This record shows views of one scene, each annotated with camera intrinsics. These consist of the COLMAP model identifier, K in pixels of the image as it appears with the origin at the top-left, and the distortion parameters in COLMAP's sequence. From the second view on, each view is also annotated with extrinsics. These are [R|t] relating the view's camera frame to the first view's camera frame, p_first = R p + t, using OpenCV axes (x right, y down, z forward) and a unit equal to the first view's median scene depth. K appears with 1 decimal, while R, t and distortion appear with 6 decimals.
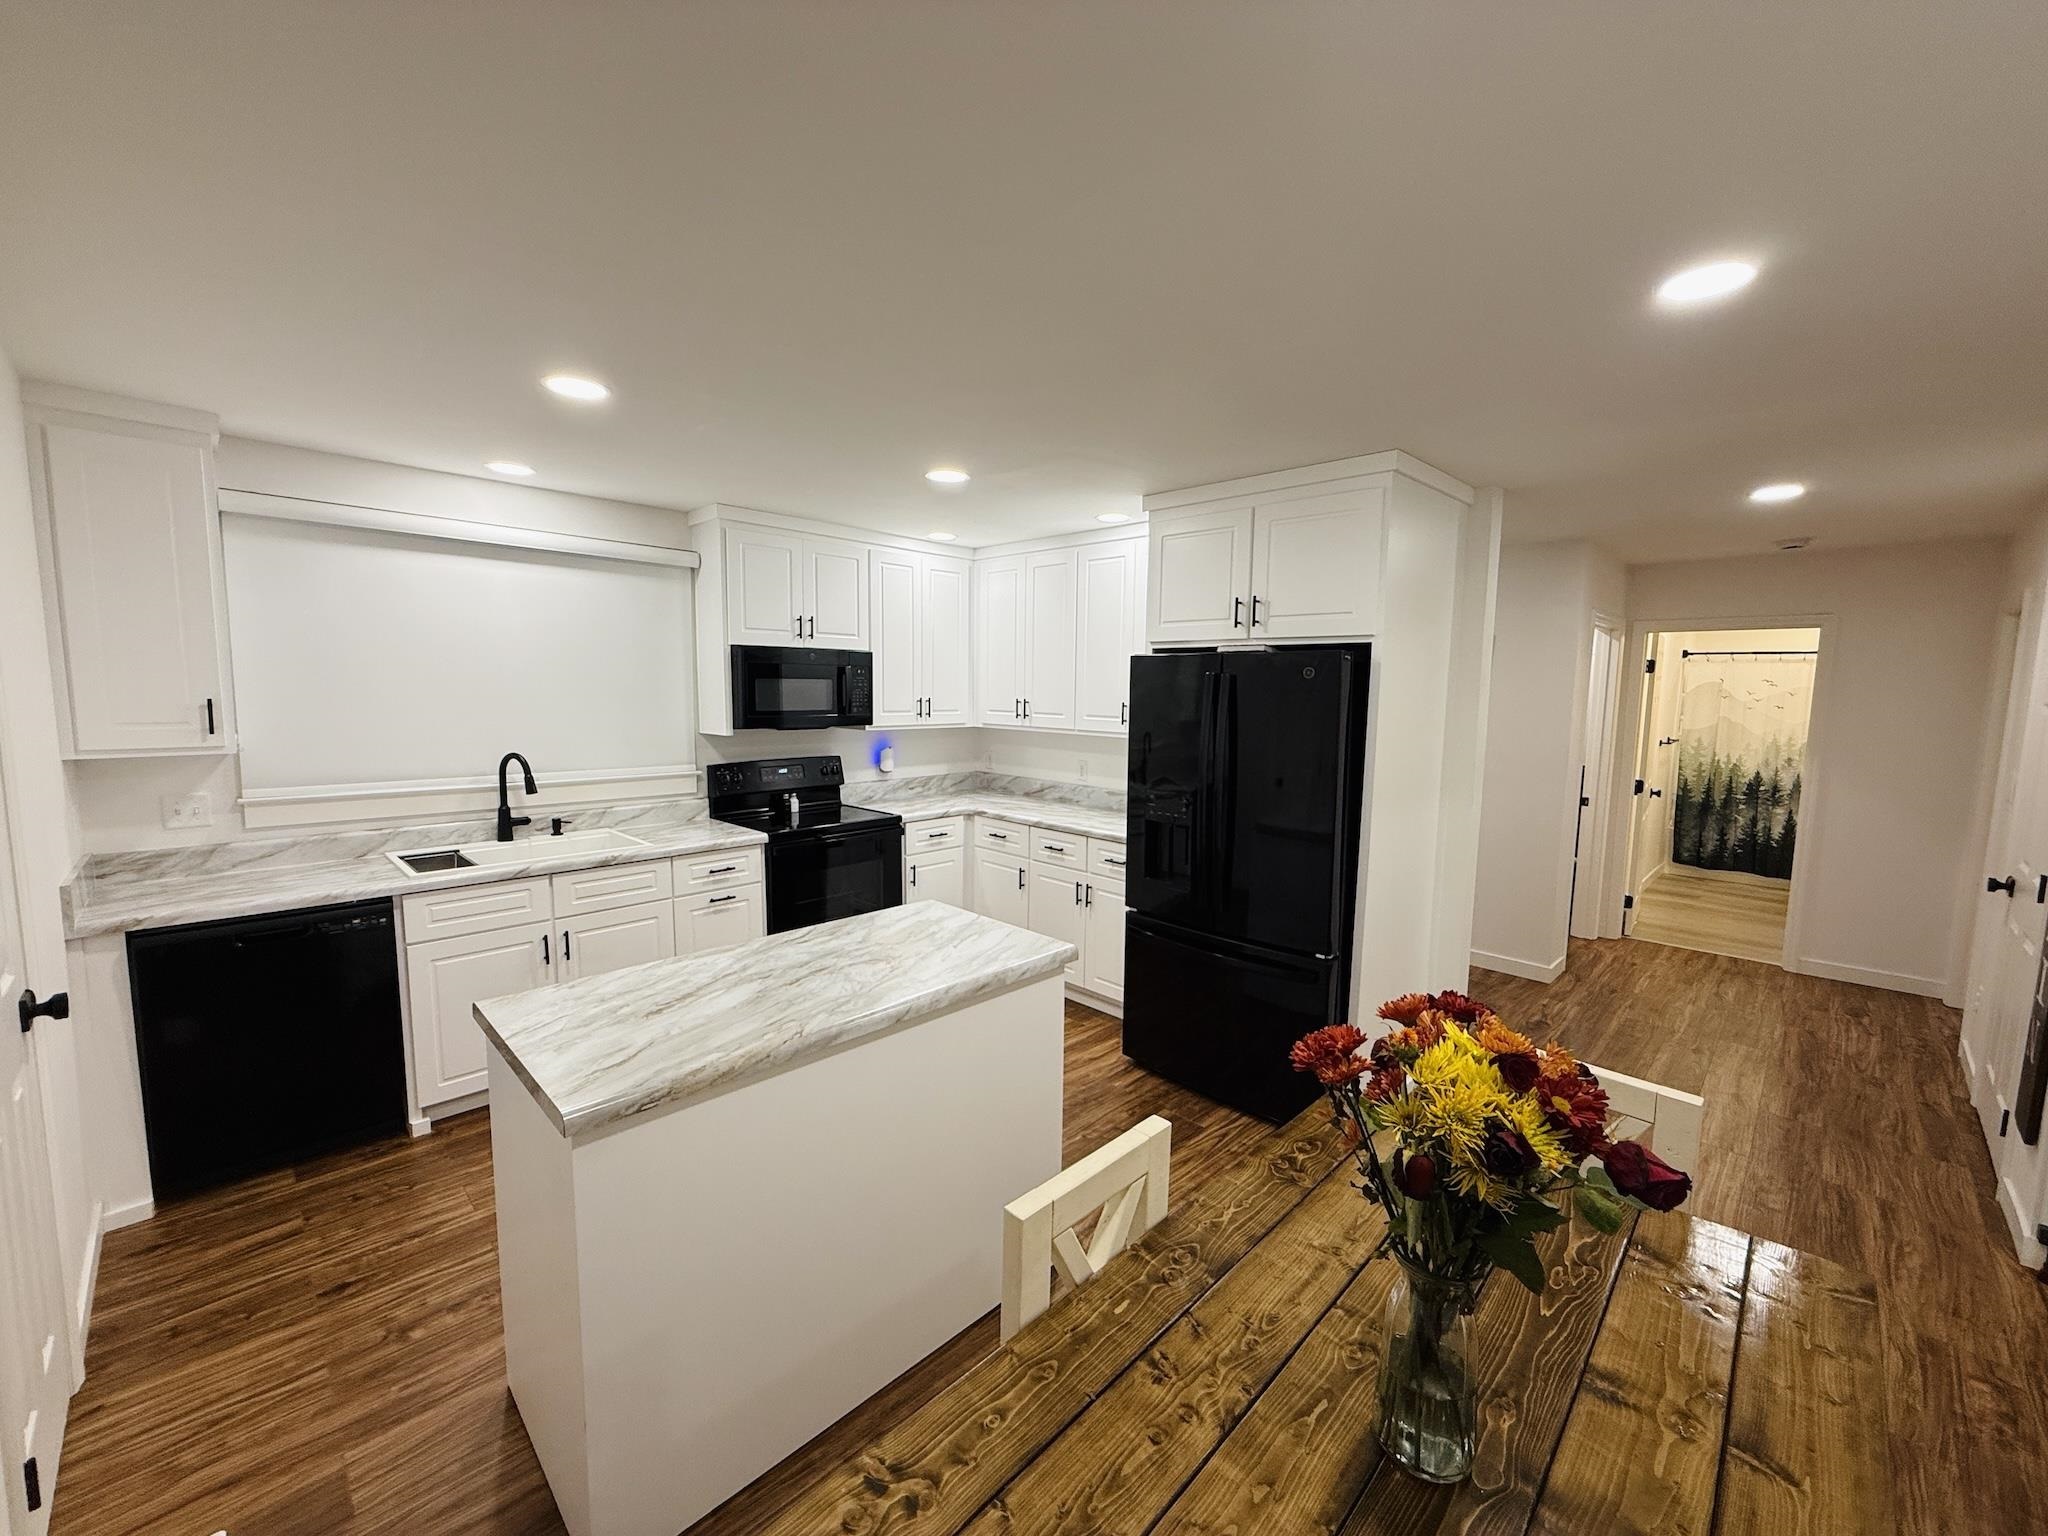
lens RADIAL K [[821.9, 0, 1020.7], [0, 821.9, 758.4], [0, 0, 1]] dist [-0.000719, 0.000160]
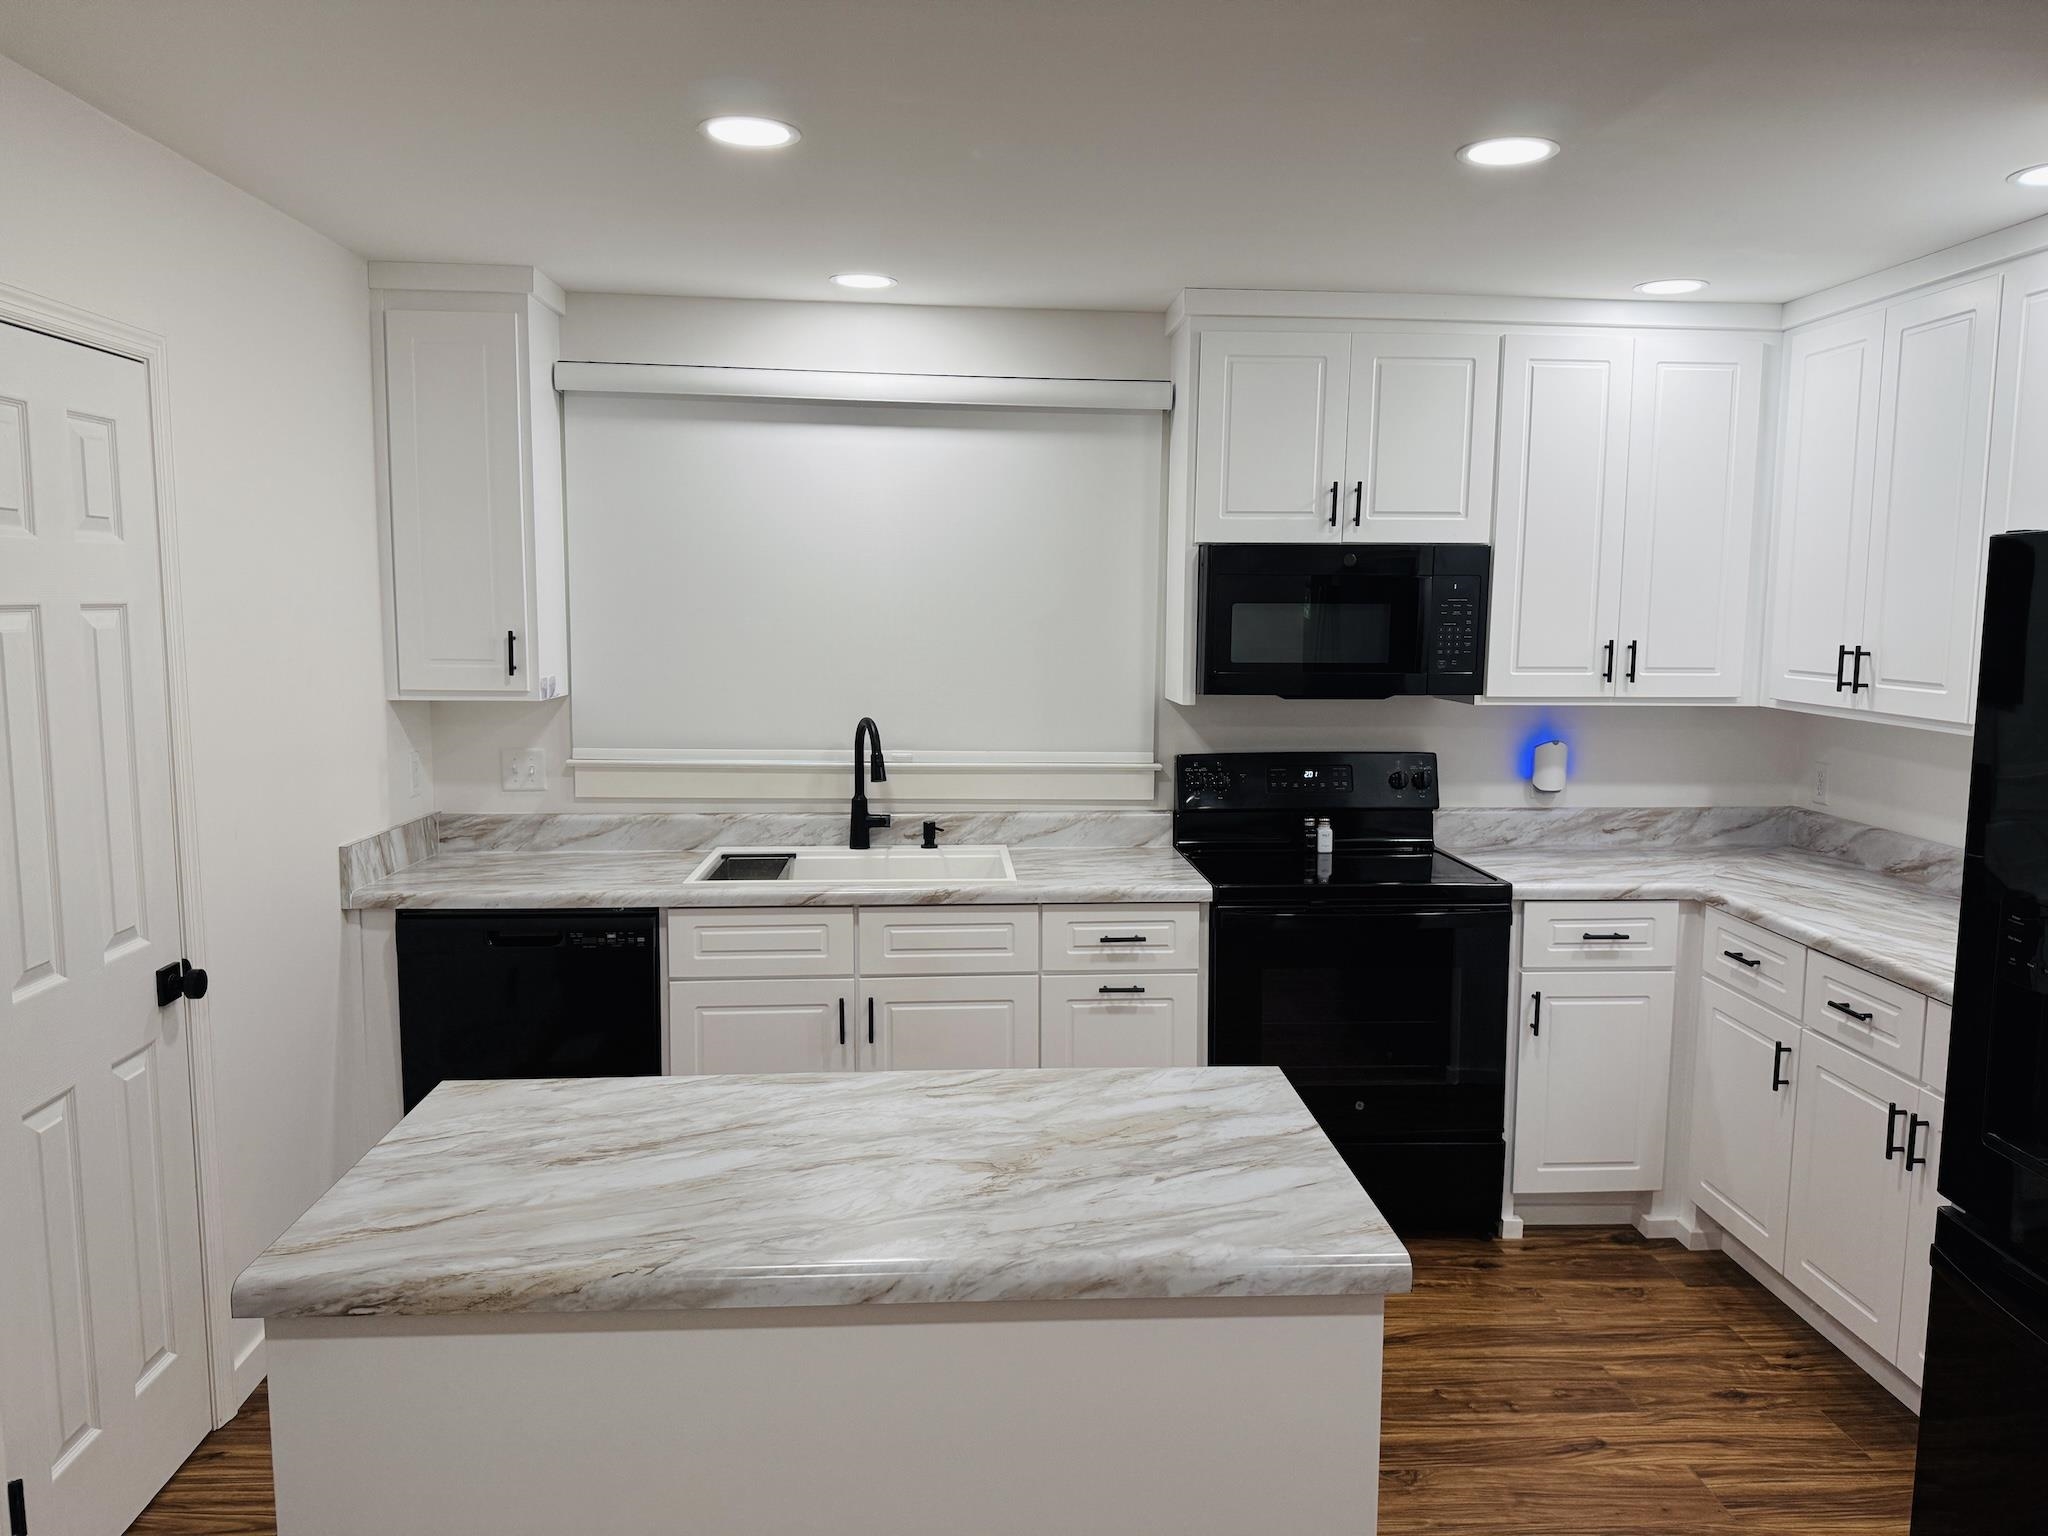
lens RADIAL K [[1440.1, 0, 1025.6], [0, 1440.1, 769.2], [0, 0, 1]] dist [0.049632, -0.045291]
pose [[0.748129, 0.071302, -0.659711, 0.246055], [-0.058426, 0.997427, 0.041546, -0.020680], [0.660976, 0.007462, 0.750370, 0.212228]]
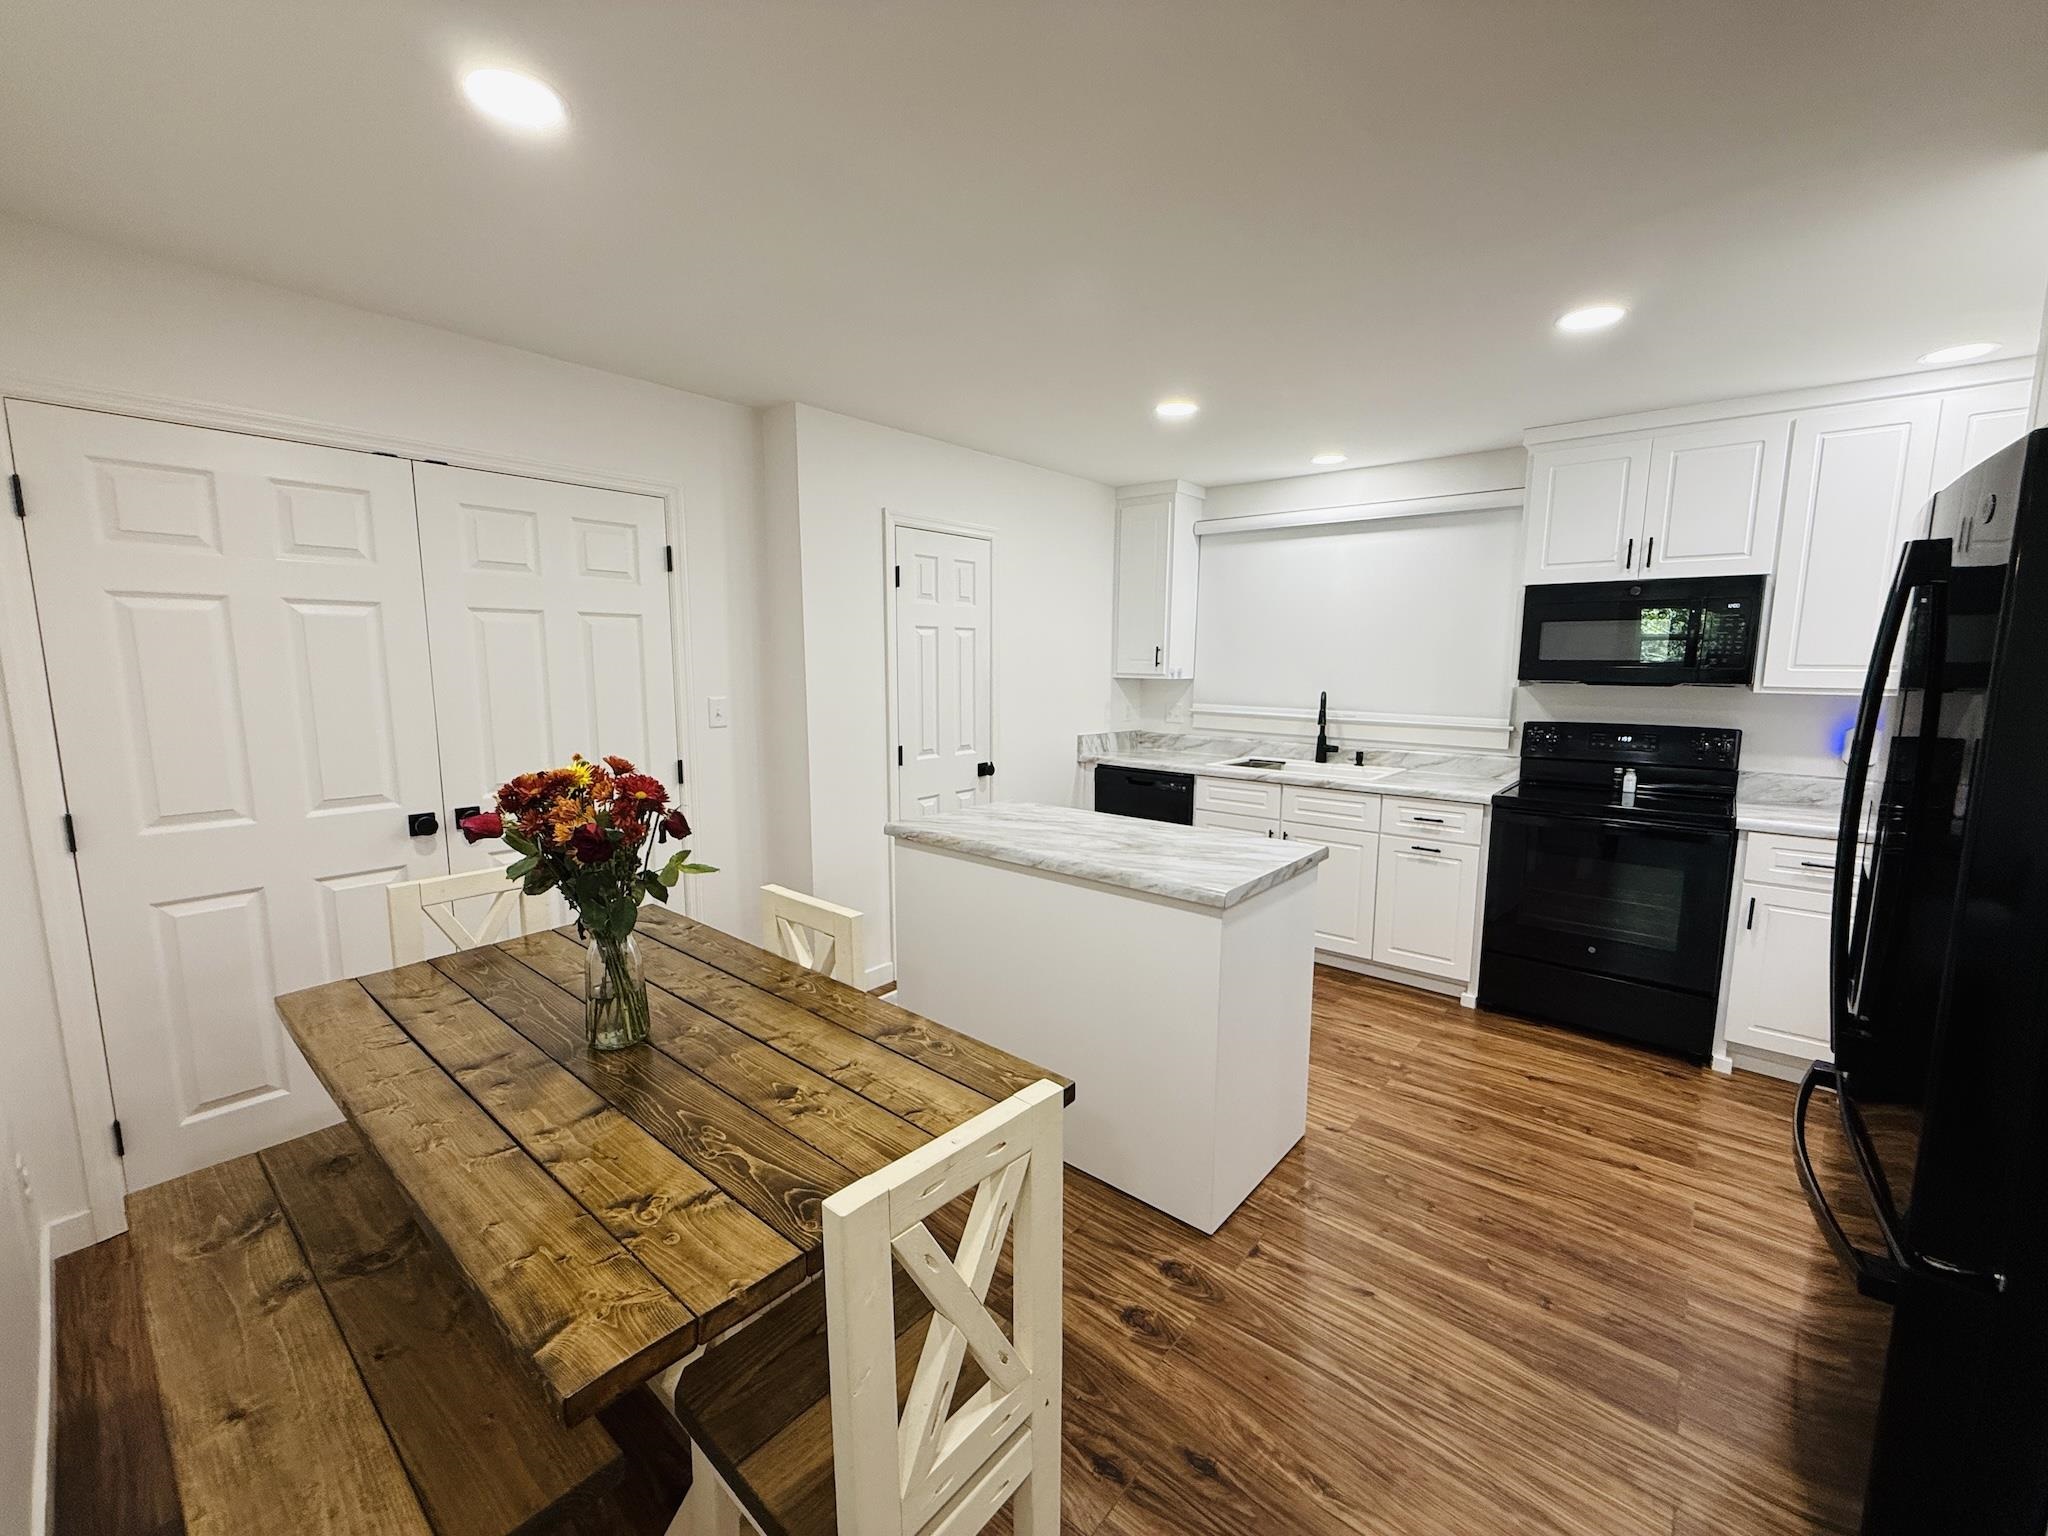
lens RADIAL K [[821.9, 0, 1023.2], [0, 821.9, 764.0], [0, 0, 1]] dist [-0.000719, 0.000160]
pose [[0.075880, 0.114498, -0.990521, 0.585359], [-0.093803, 0.989799, 0.107229, 0.011123], [0.992695, 0.084777, 0.085847, 0.447141]]
